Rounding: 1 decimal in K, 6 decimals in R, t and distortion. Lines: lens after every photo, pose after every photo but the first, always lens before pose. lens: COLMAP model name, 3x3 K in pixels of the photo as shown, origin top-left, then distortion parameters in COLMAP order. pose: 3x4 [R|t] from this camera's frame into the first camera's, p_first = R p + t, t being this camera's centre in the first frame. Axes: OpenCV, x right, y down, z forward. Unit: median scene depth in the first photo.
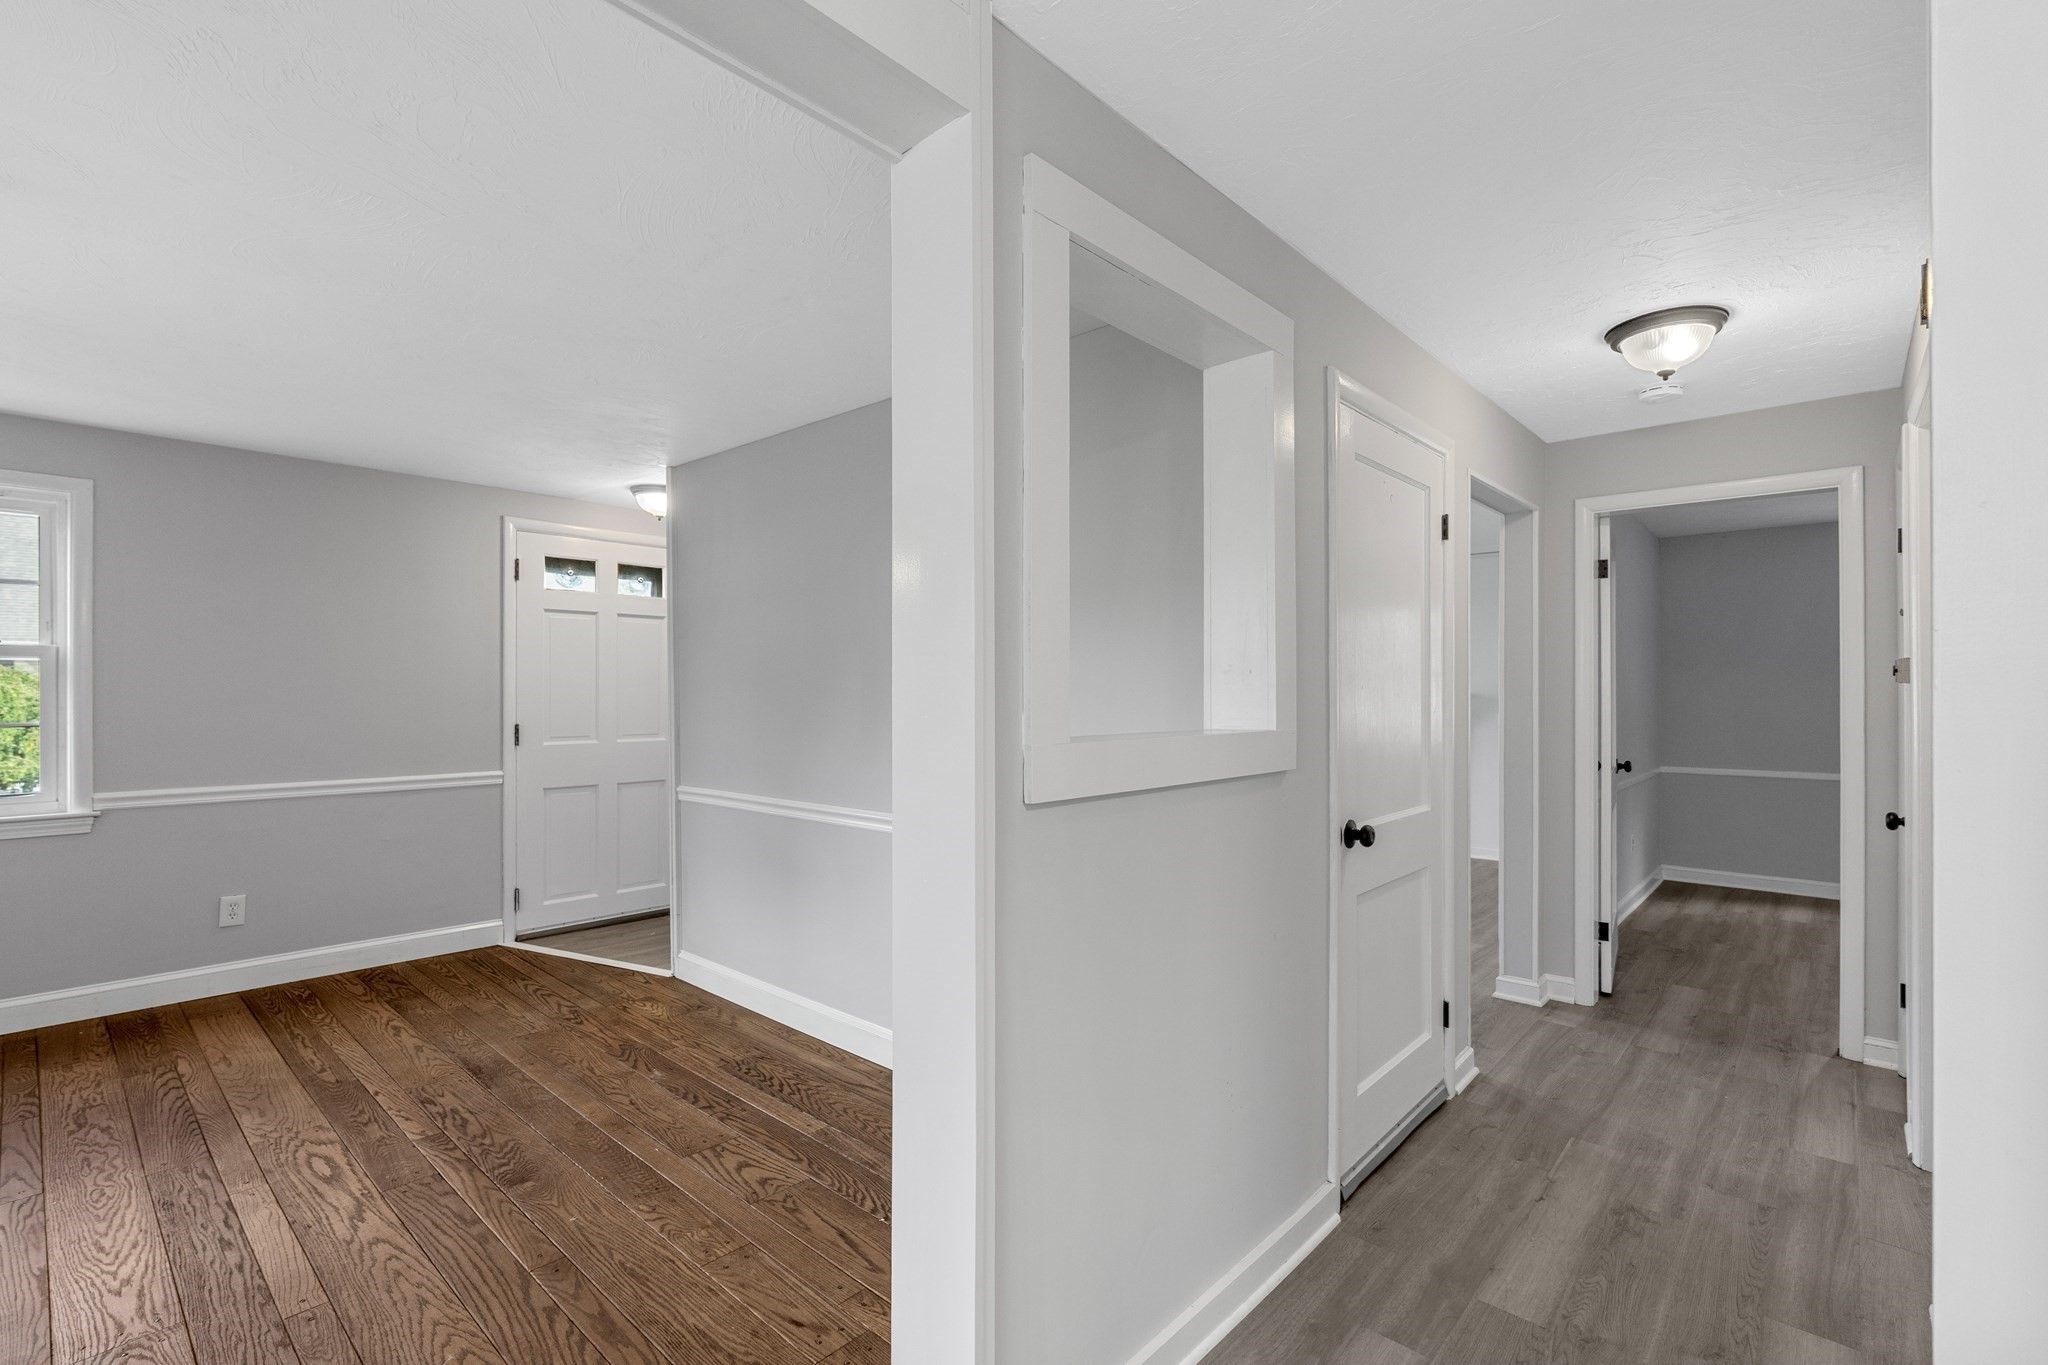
lens RADIAL K [[921.4, 0, 1042.6], [0, 921.4, 691.7], [0, 0, 1]] dist [0.003165, 0.000041]
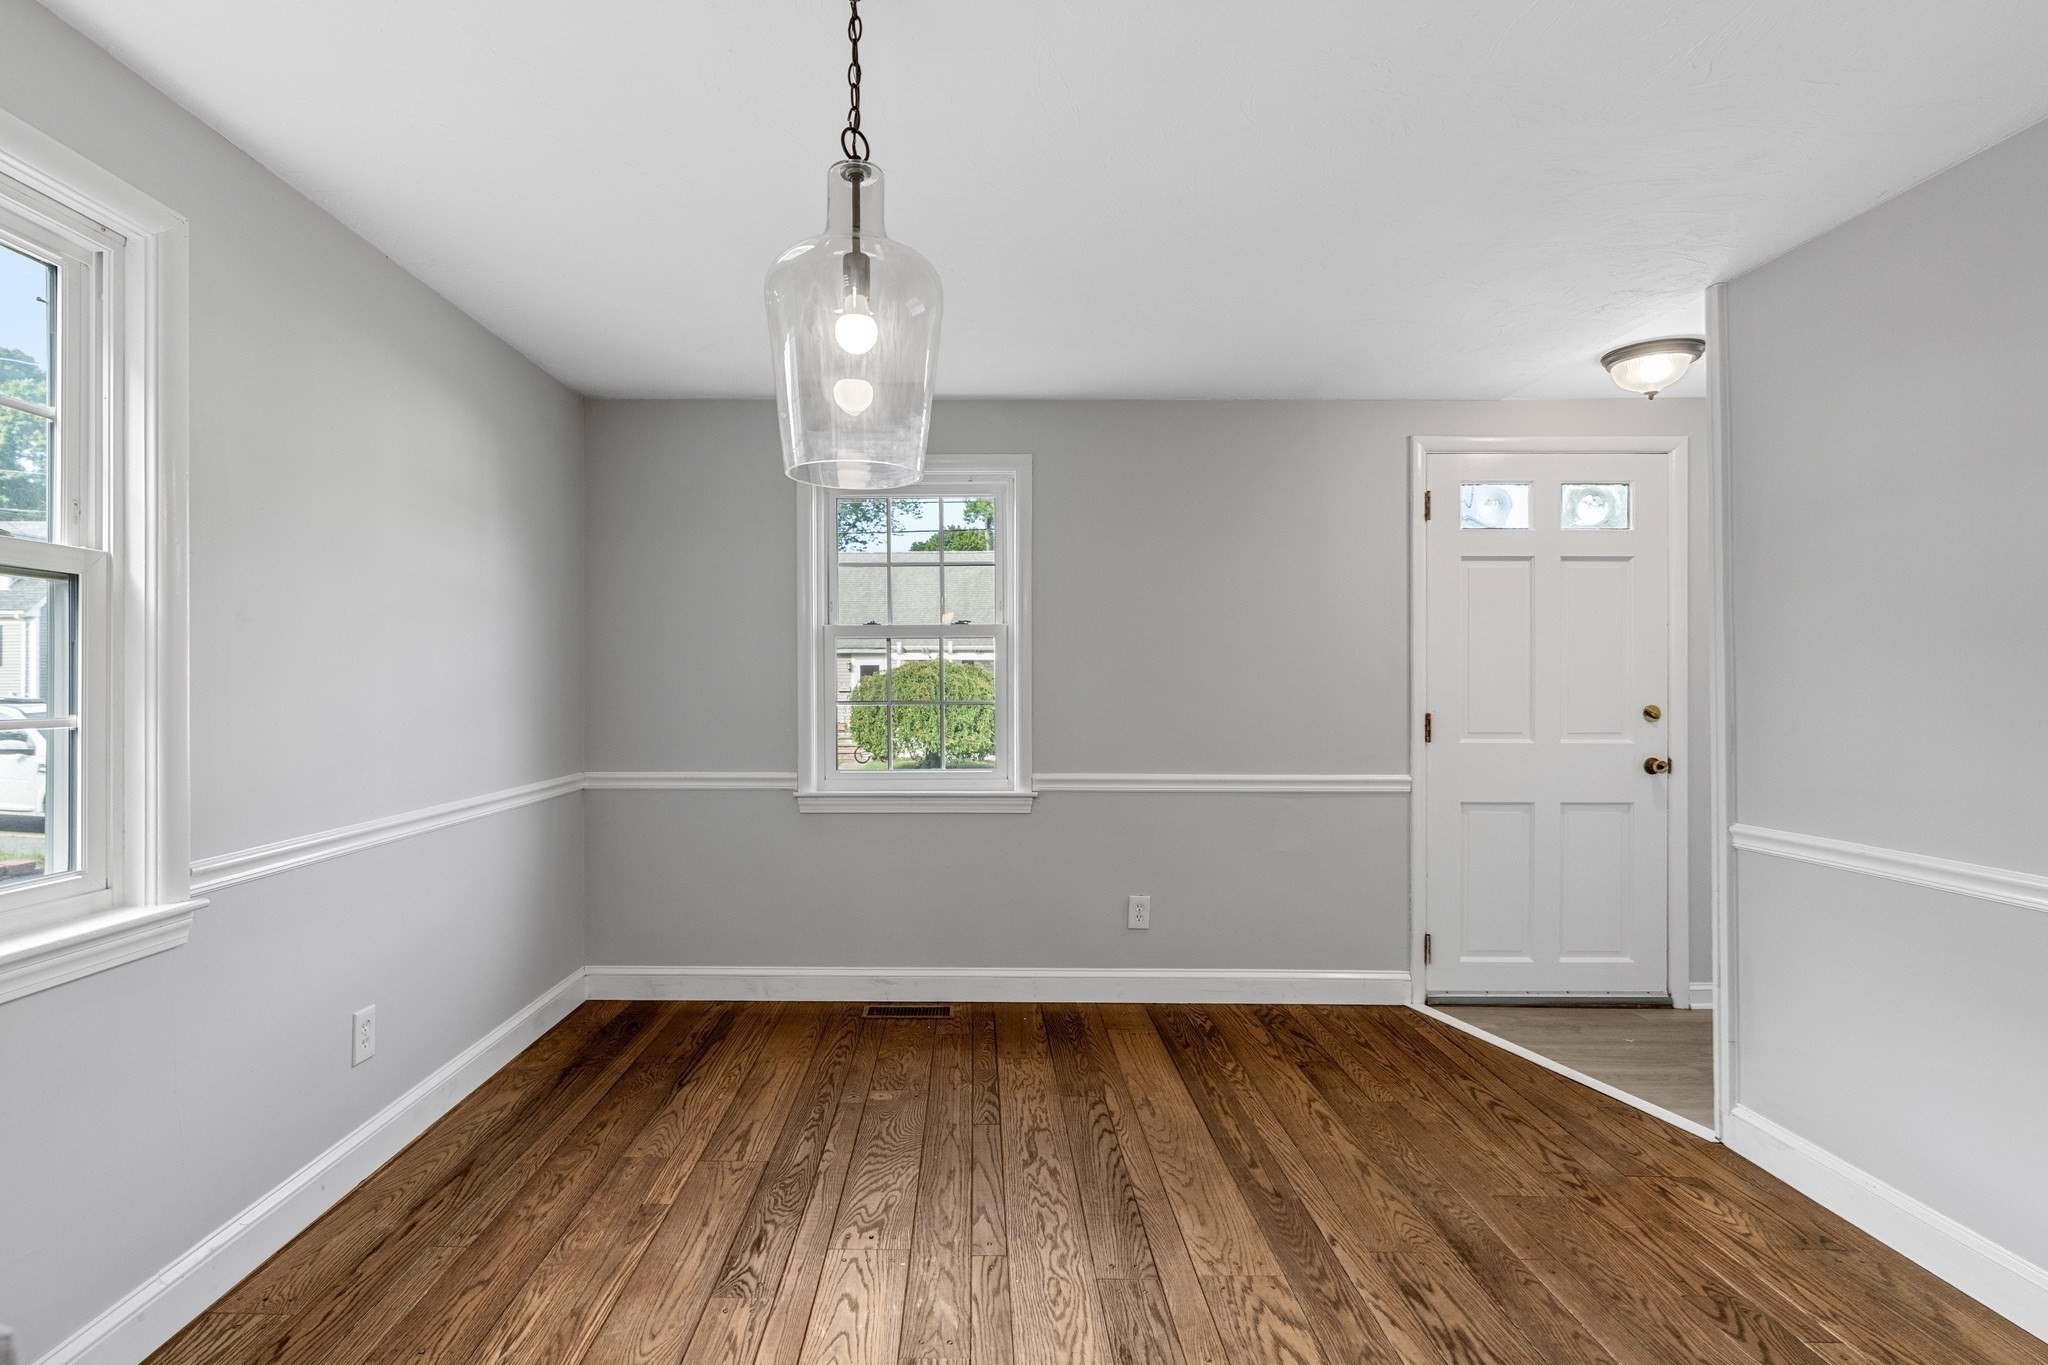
lens RADIAL K [[996.4, 0, 960.5], [0, 996.4, 682.1], [0, 0, 1]] dist [-0.003318, -0.000372]
pose [[0.659235, -0.002597, -0.751933, -0.282441], [0.000458, 0.999995, -0.003052, 0.016159], [0.751937, 0.001667, 0.659233, 0.246033]]
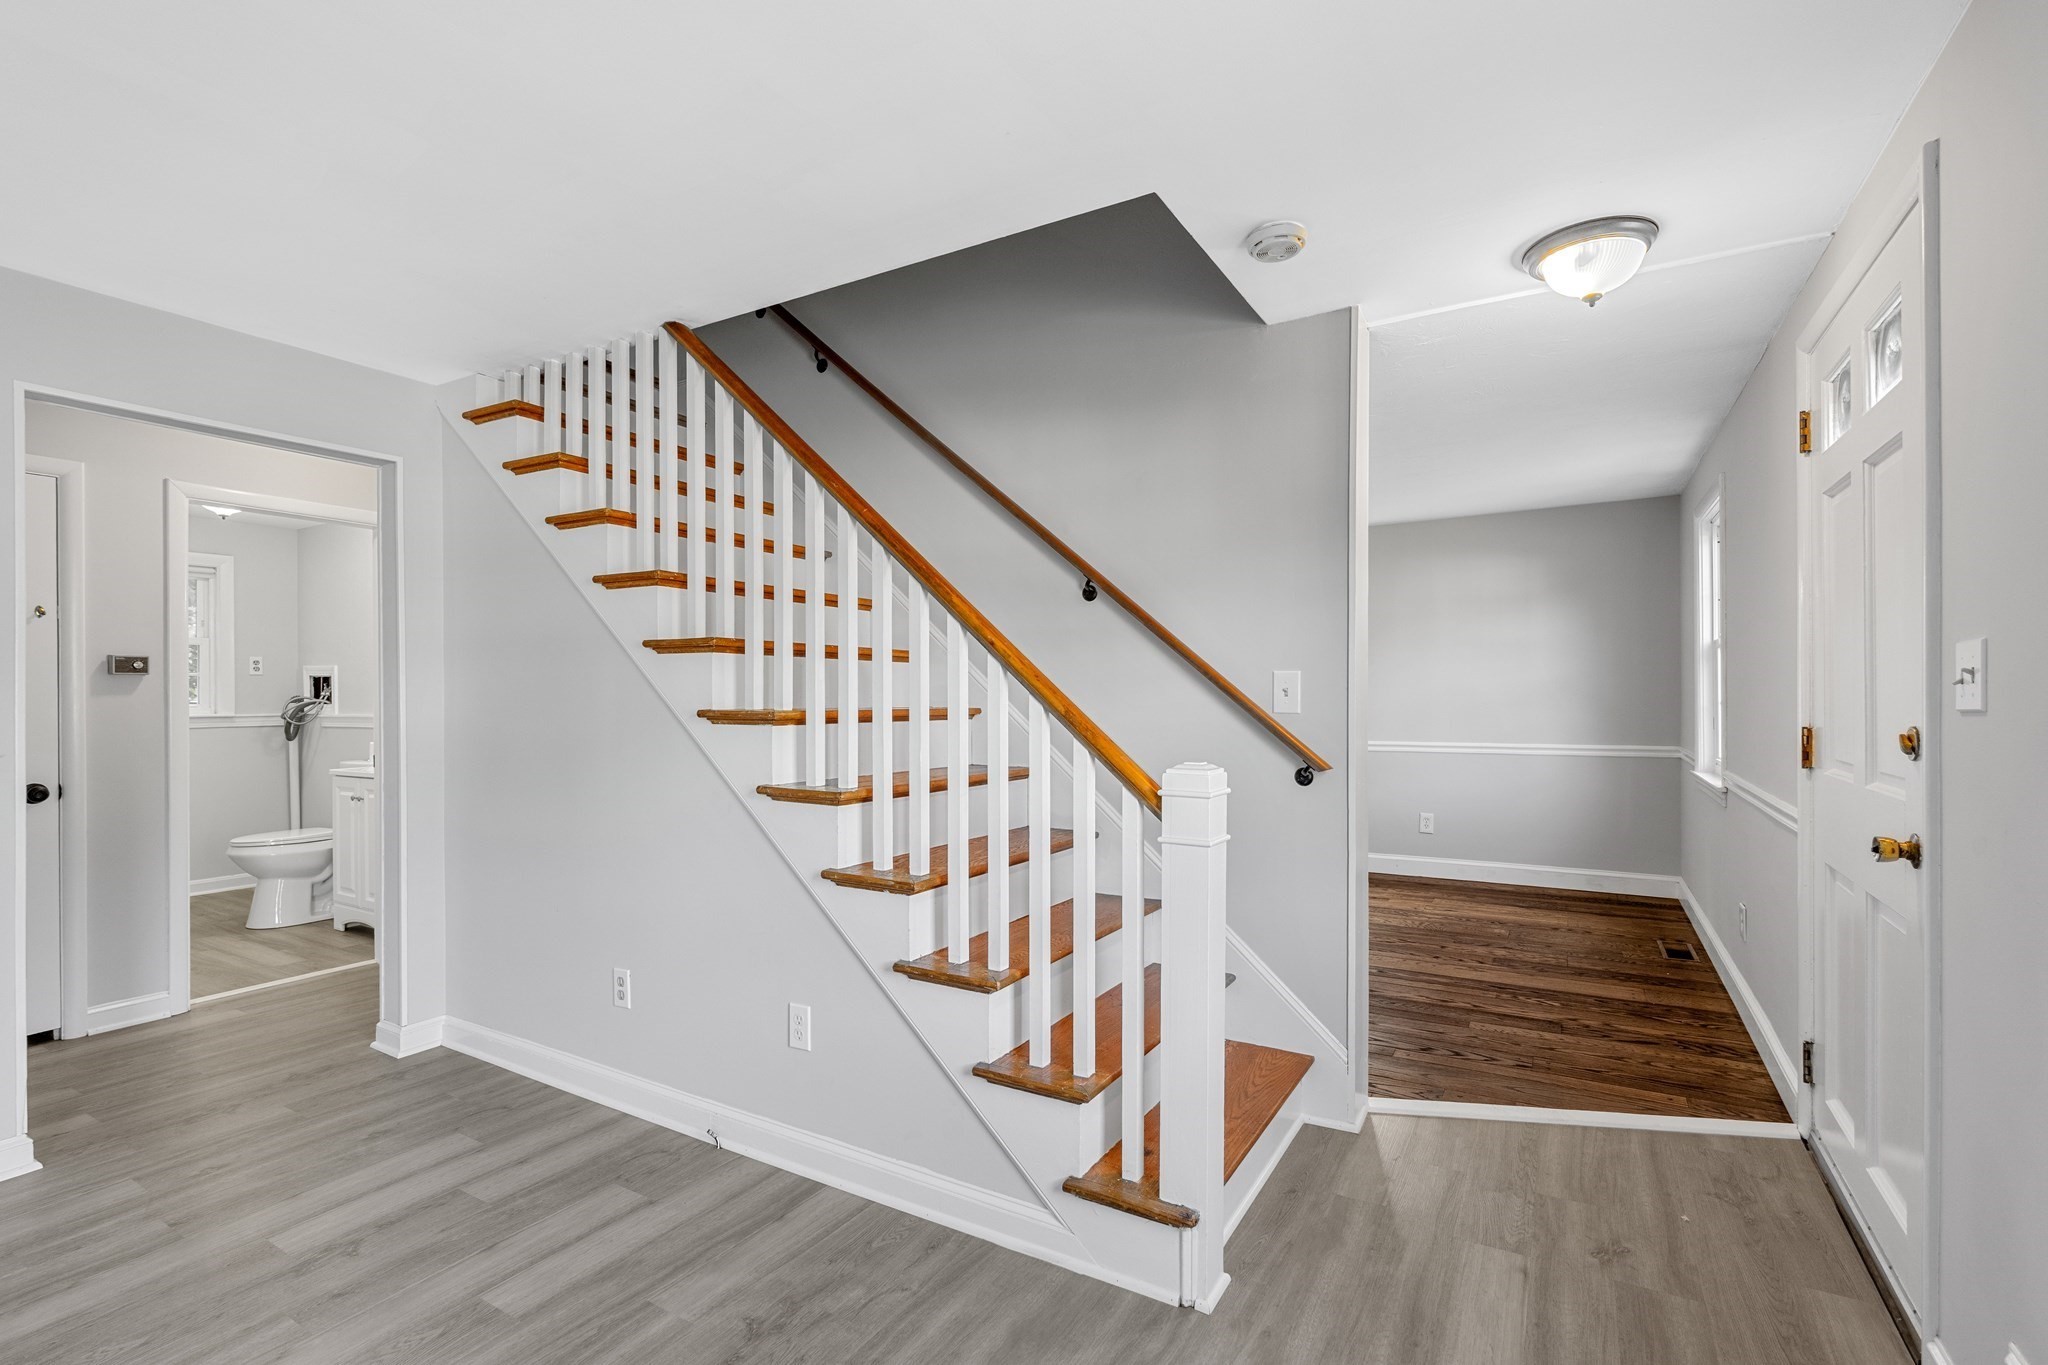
lens RADIAL K [[921.4, 0, 1029.2], [0, 921.4, 693.2], [0, 0, 1]] dist [0.003165, 0.000041]
pose [[-0.982306, 0.005545, -0.187200, -0.052733], [0.006206, 0.999976, -0.002945, 0.020666], [0.187179, -0.004055, -0.982317, 1.885979]]
